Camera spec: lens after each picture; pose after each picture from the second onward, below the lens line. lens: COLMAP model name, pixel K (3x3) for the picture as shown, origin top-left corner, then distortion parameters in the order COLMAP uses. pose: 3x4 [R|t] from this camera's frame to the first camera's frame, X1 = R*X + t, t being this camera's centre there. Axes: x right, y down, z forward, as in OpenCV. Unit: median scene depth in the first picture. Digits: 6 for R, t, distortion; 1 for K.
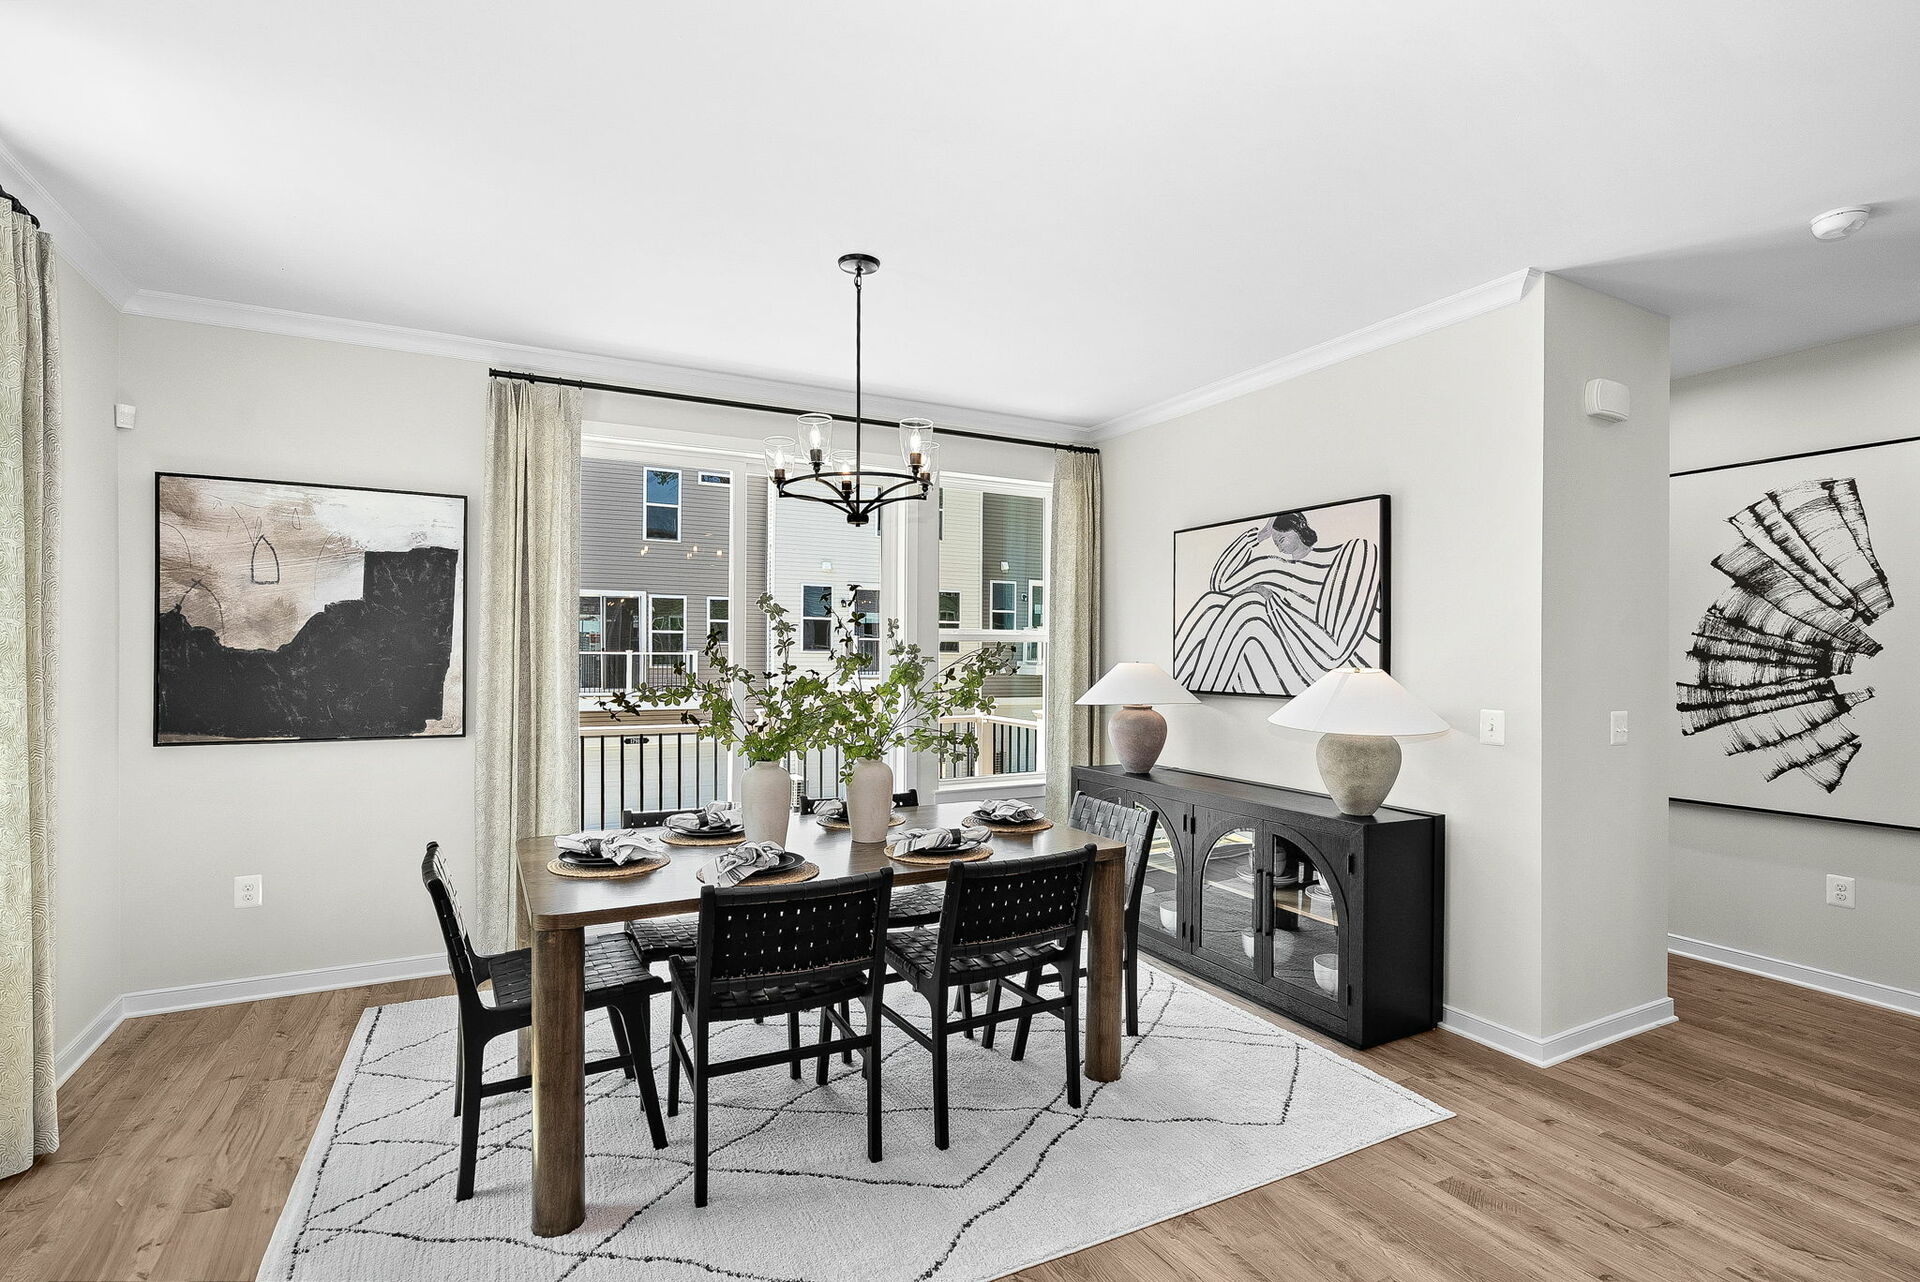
lens RADIAL K [[889.3, 0, 961.9], [0, 889.3, 651.2], [0, 0, 1]] dist [-0.009854, 0.006316]
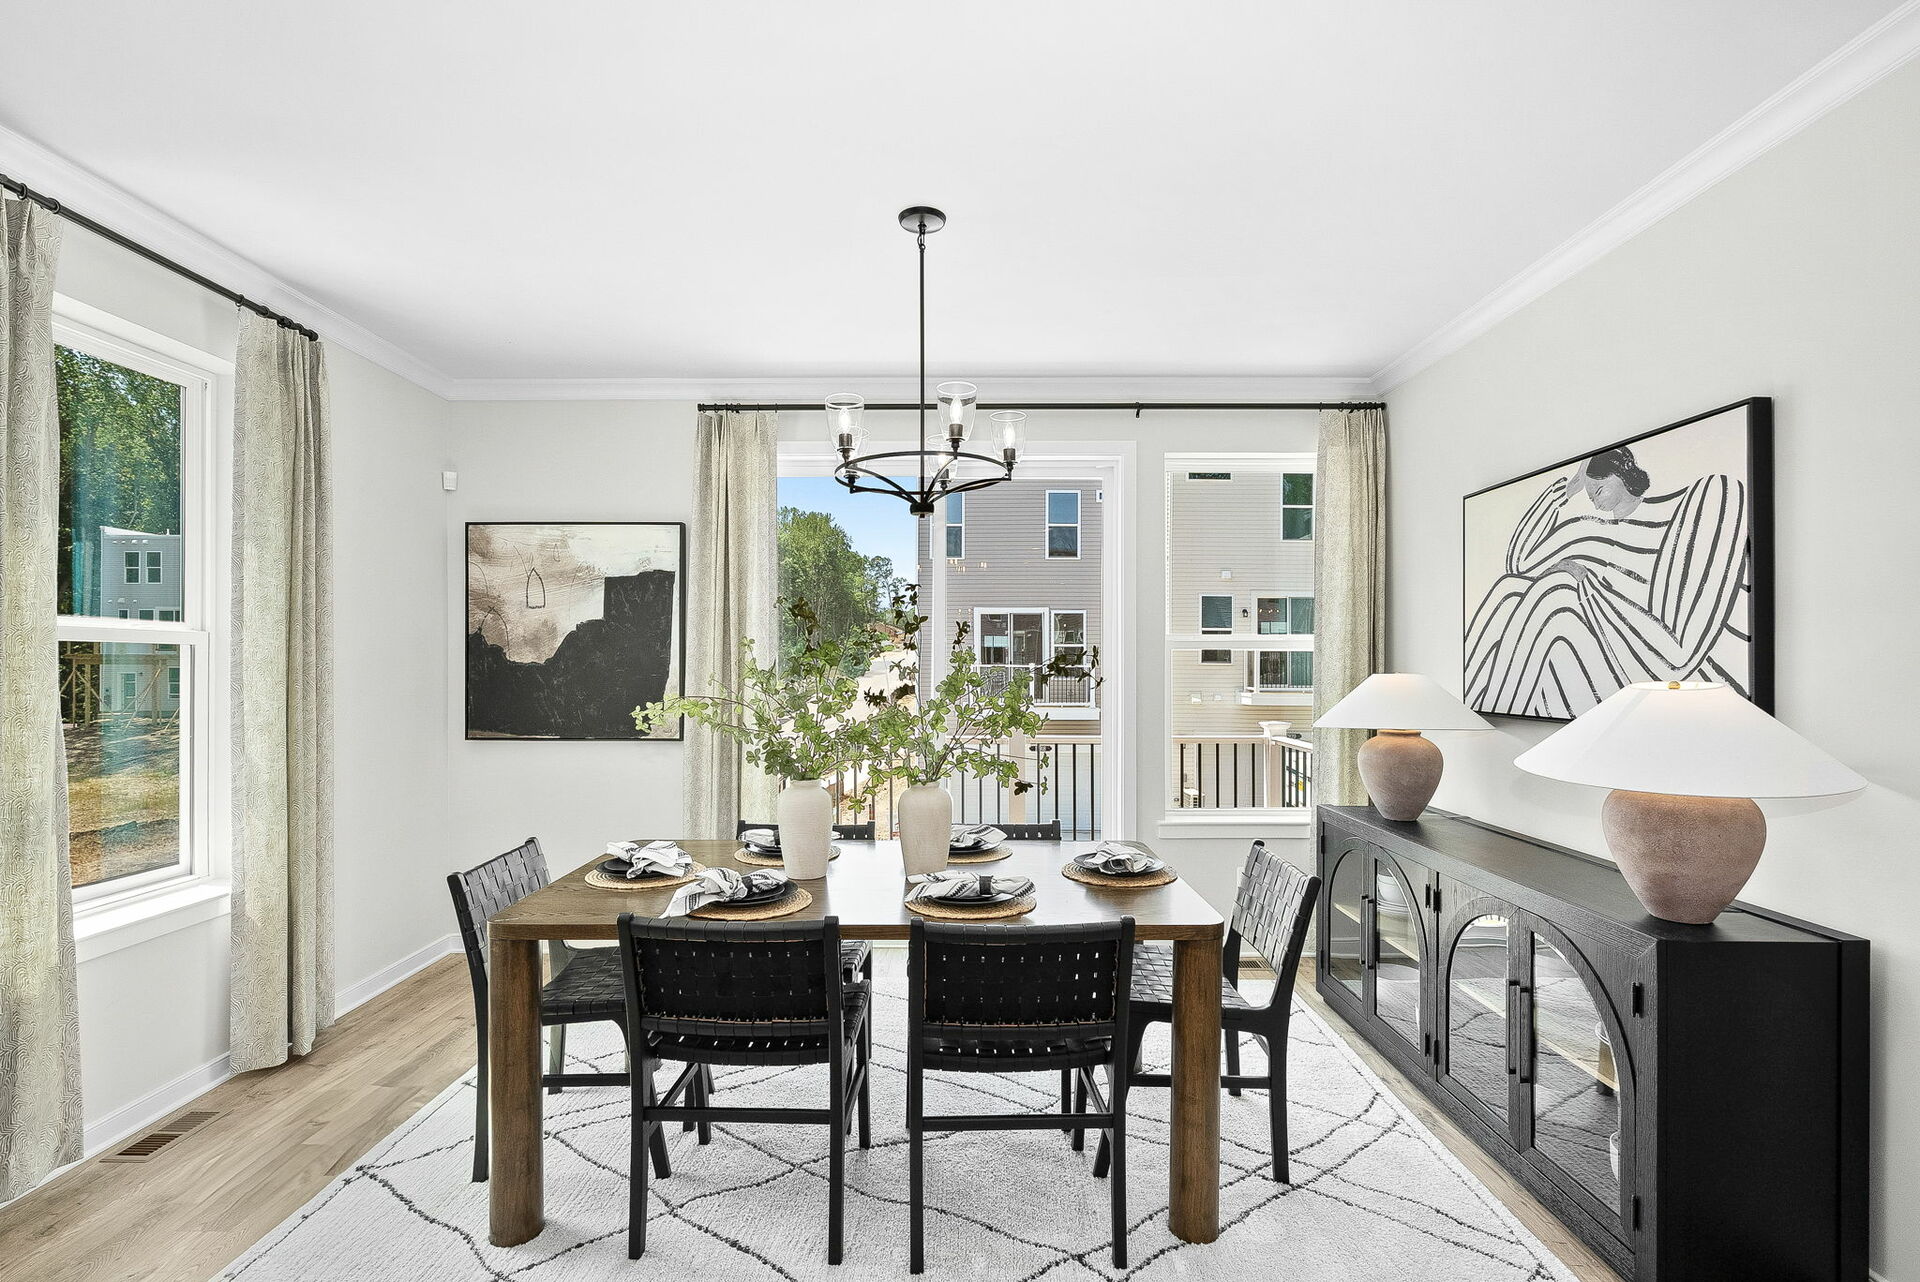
lens RADIAL K [[874.1, 0, 953.1], [0, 874.1, 658.2], [0, 0, 1]] dist [-0.002682, -0.000208]
pose [[0.884521, -0.008228, -0.466429, 0.250439], [0.005267, 0.999957, -0.007651, 0.004003], [0.466471, 0.004311, 0.884526, 0.200161]]
